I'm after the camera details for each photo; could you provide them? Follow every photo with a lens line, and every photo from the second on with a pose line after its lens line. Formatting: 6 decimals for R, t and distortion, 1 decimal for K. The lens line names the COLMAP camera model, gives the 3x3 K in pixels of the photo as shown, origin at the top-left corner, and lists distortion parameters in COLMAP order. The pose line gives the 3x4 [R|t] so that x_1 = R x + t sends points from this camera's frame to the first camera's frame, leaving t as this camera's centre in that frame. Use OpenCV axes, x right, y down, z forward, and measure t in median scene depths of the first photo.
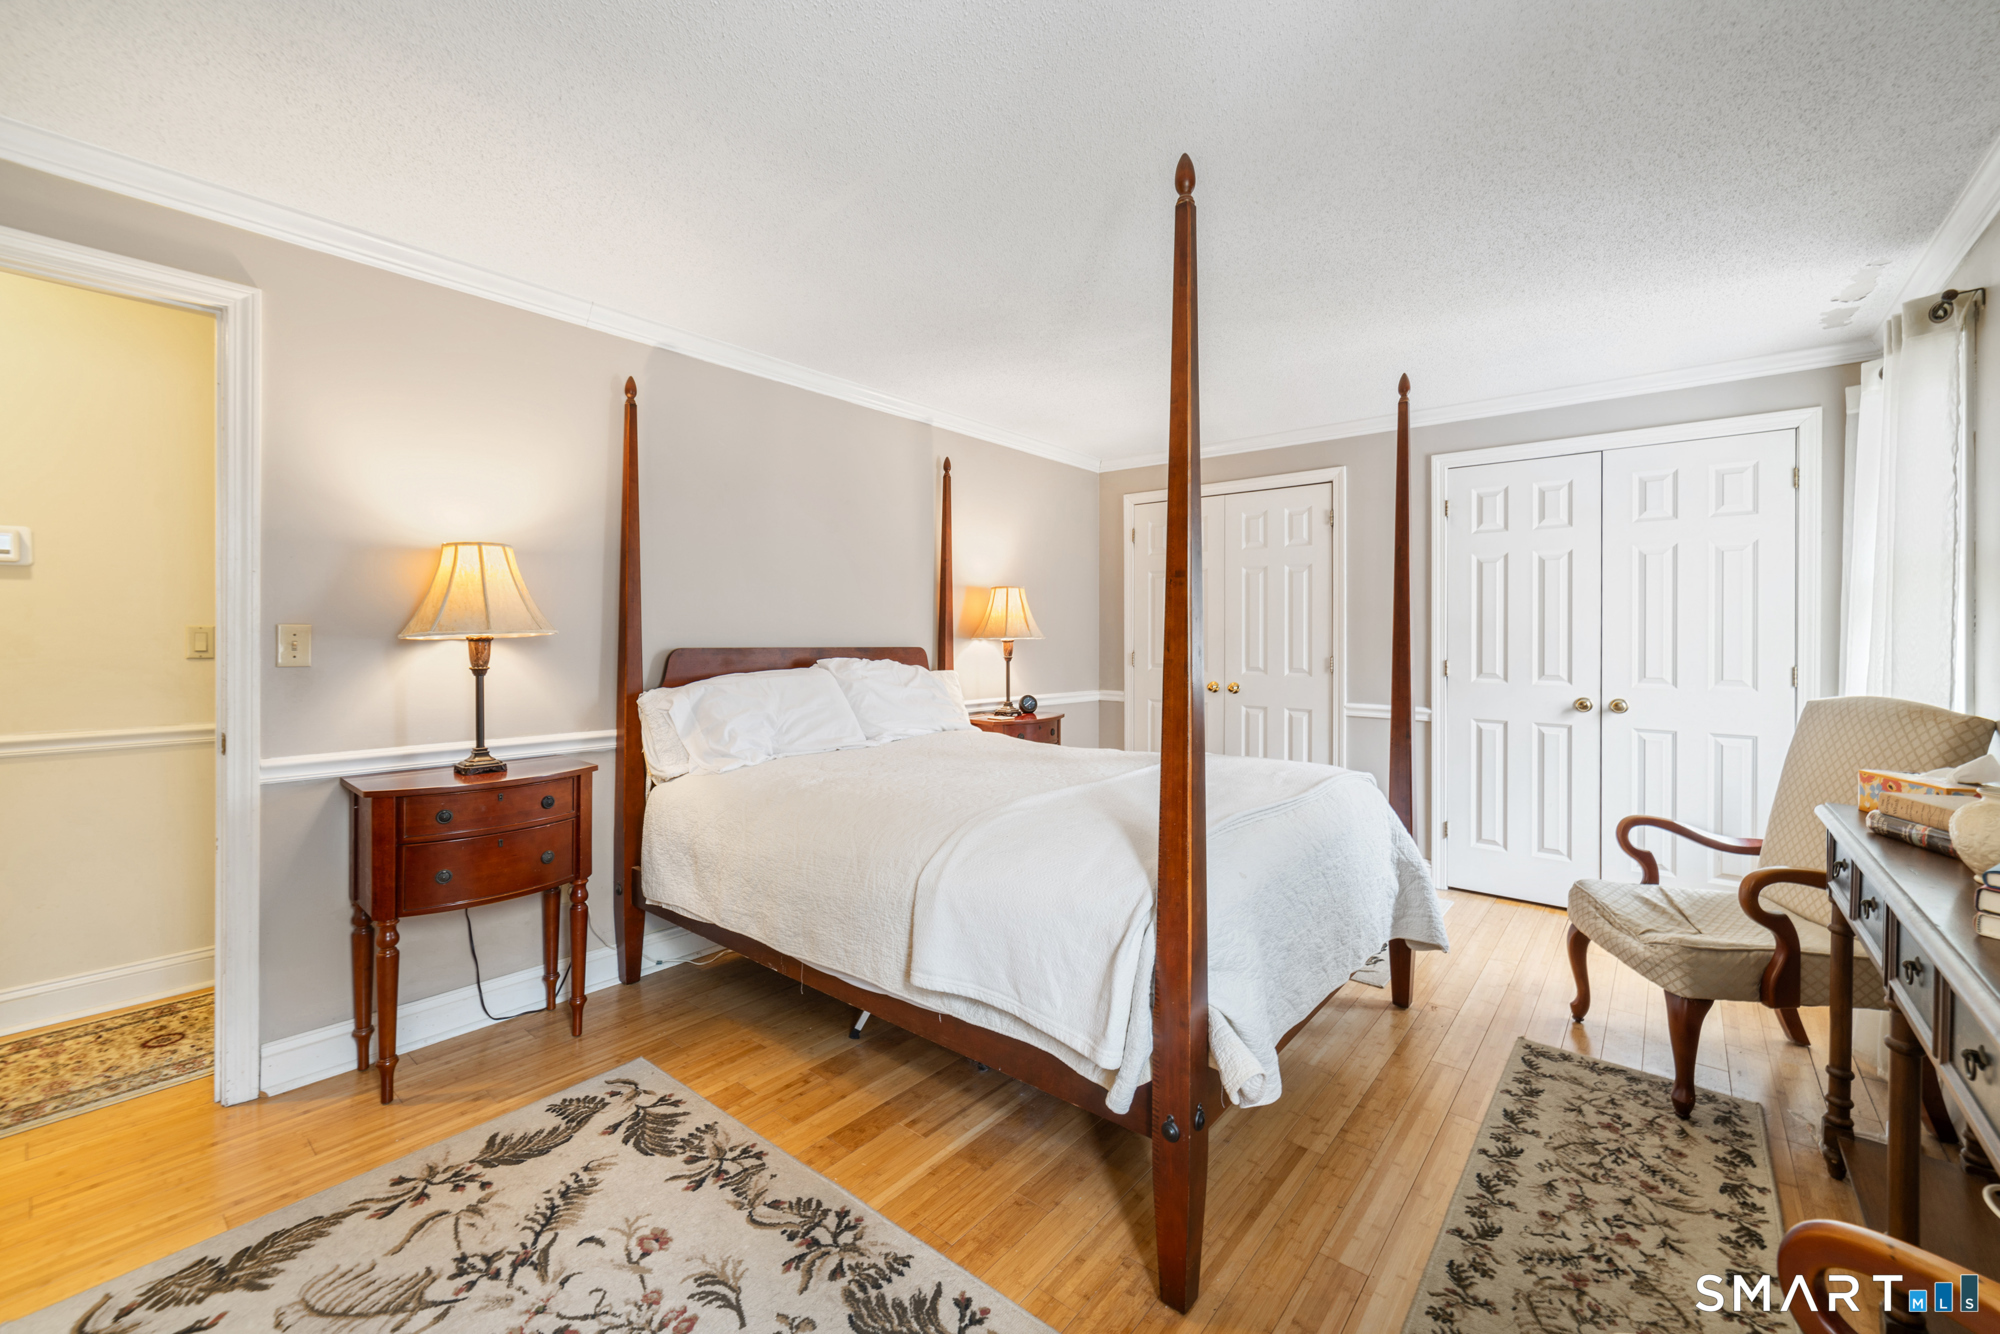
lens RADIAL K [[795.3, 0, 1004.0], [0, 795.3, 640.4], [0, 0, 1]] dist [-0.003111, 0.001618]
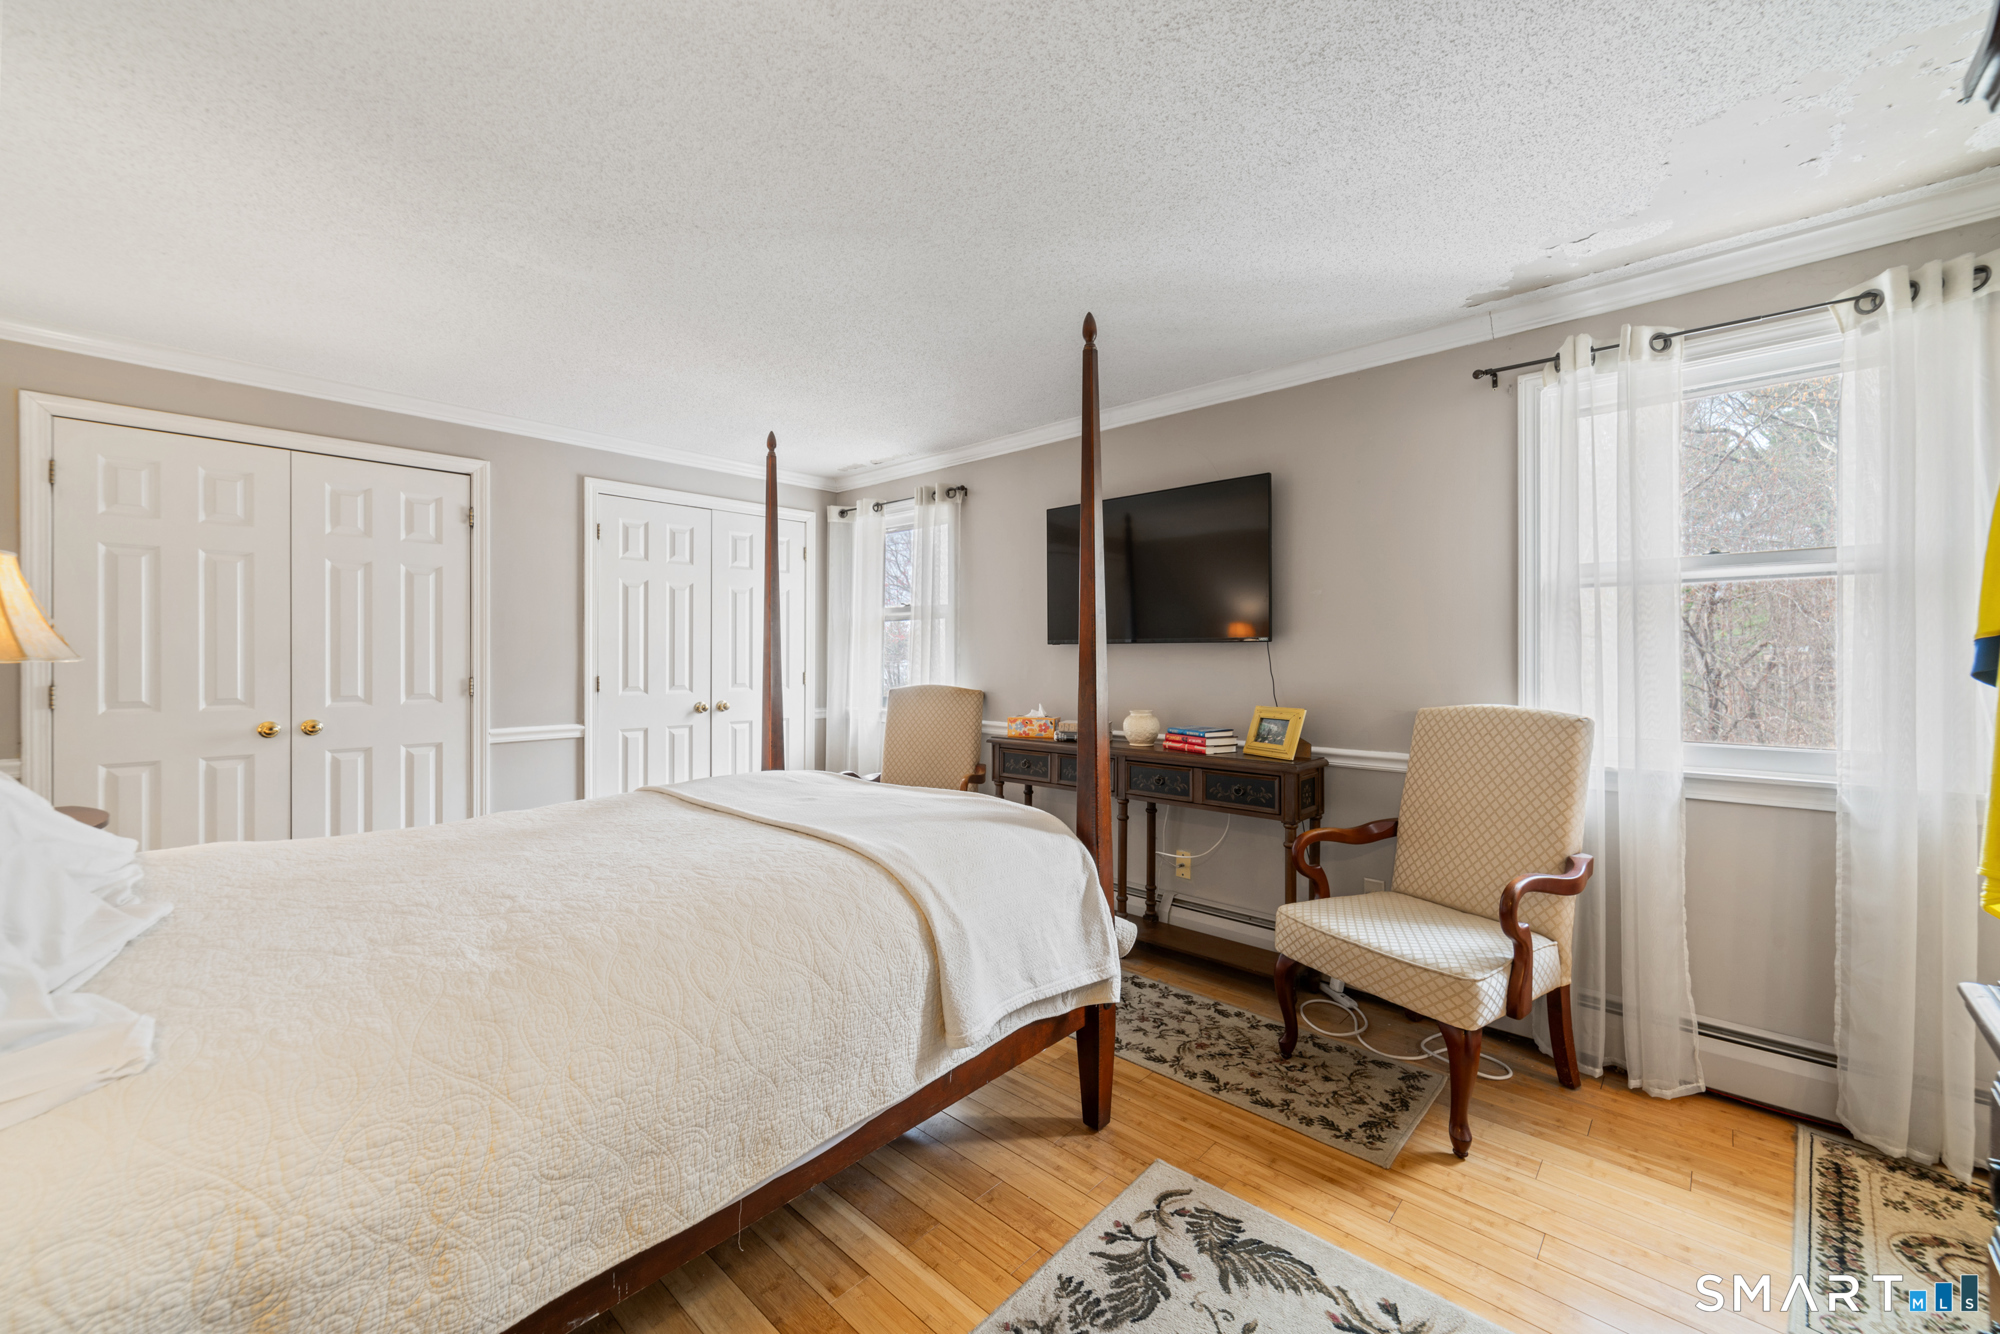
lens RADIAL K [[795.3, 0, 999.1], [0, 795.3, 654.3], [0, 0, 1]] dist [-0.003111, 0.001618]
pose [[0.050202, -0.004543, 0.998729, -0.959492], [0.006989, 0.999967, 0.004198, -0.010764], [-0.998715, 0.006769, 0.050232, 0.877235]]
